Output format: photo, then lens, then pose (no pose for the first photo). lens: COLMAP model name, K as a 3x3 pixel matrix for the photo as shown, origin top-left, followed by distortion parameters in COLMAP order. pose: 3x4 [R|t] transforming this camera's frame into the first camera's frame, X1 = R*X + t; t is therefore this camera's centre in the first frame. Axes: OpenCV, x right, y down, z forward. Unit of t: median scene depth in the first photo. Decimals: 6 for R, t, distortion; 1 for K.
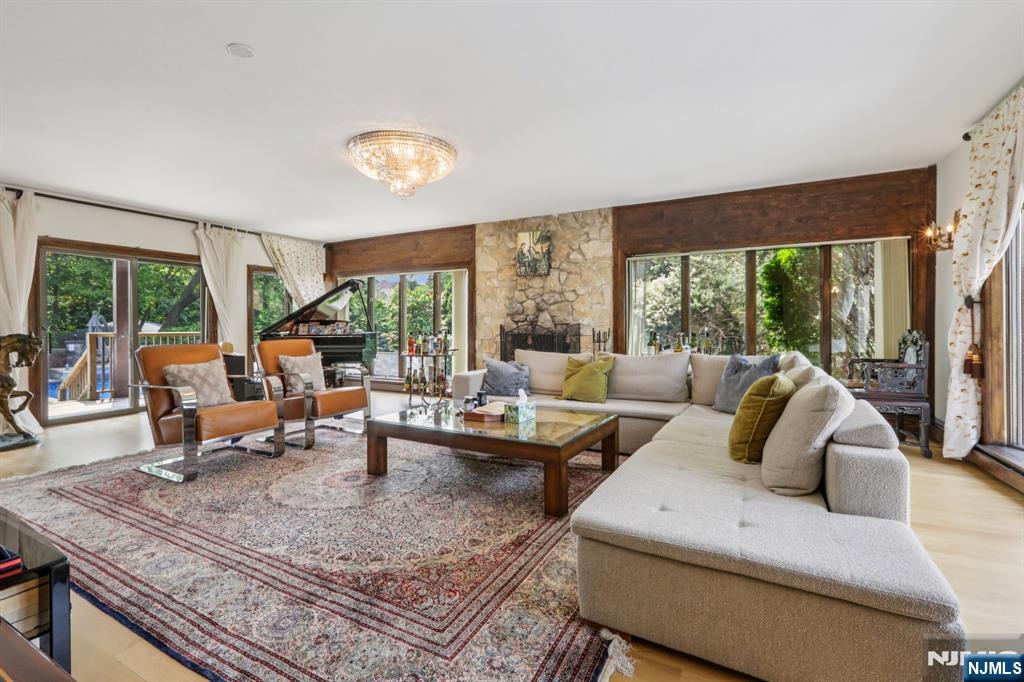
lens RADIAL K [[463.7, 0, 511.5], [0, 463.7, 322.8], [0, 0, 1]] dist [-0.002843, 0.002286]
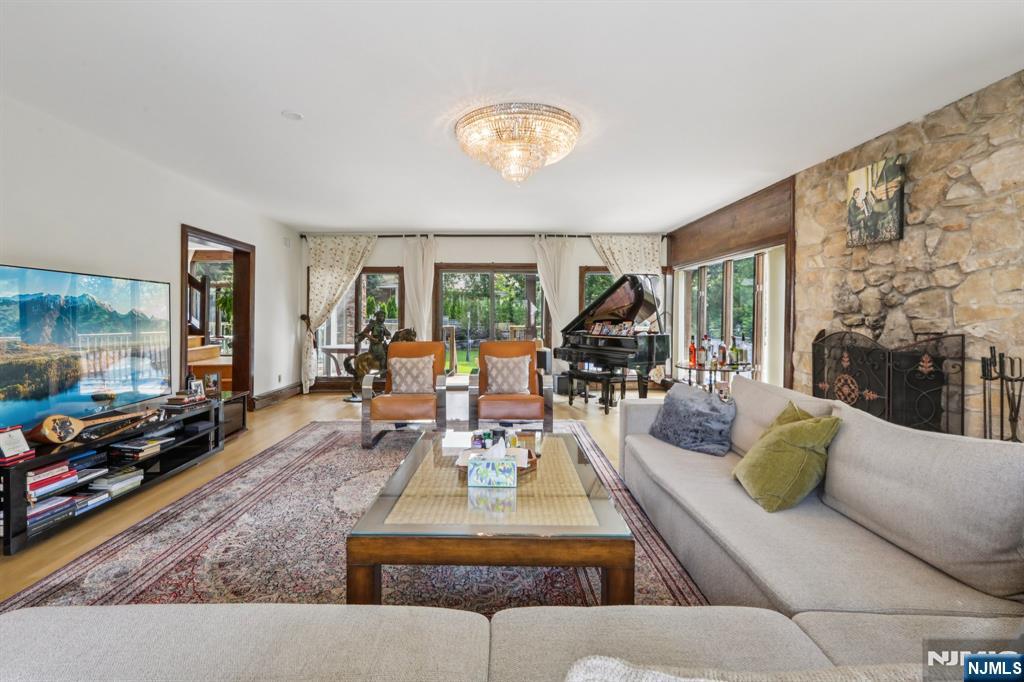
lens RADIAL K [[463.7, 0, 504.5], [0, 463.7, 317.2], [0, 0, 1]] dist [-0.002843, 0.002286]
pose [[0.494668, 0.007561, -0.869049, 0.378293], [0.002021, 0.999949, 0.009850, -0.024619], [0.869079, -0.006629, 0.494628, 0.418314]]
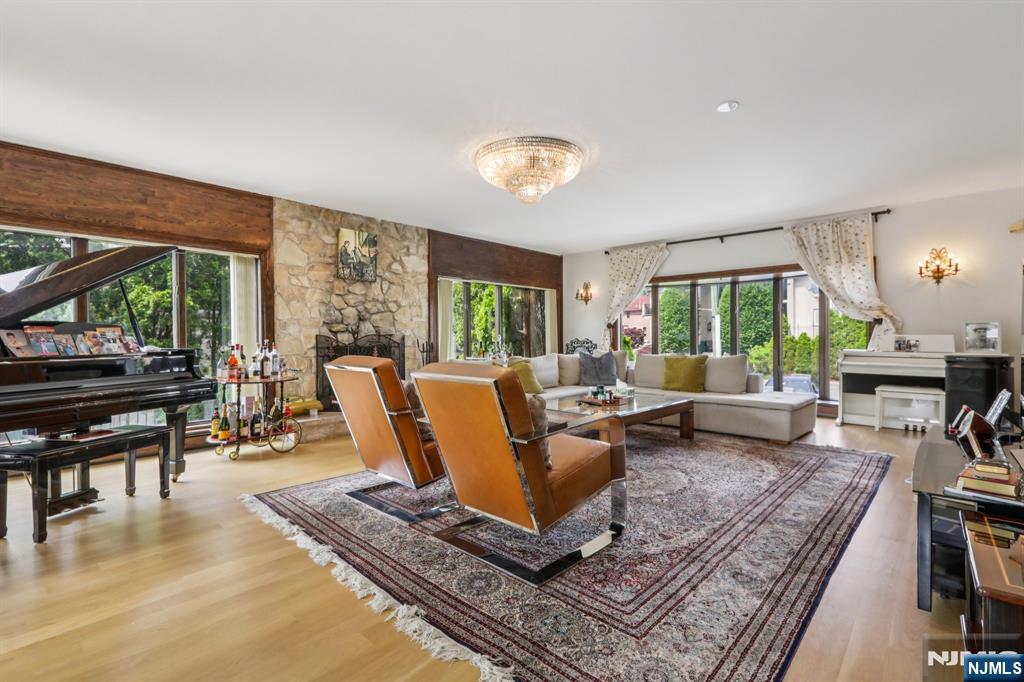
lens RADIAL K [[463.7, 0, 517.9], [0, 463.7, 339.7], [0, 0, 1]] dist [-0.002843, 0.002286]
pose [[0.249304, -0.003602, 0.968419, -0.900660], [-0.002022, 0.999989, 0.004240, 0.009432], [-0.968423, -0.003015, 0.249294, 0.585461]]
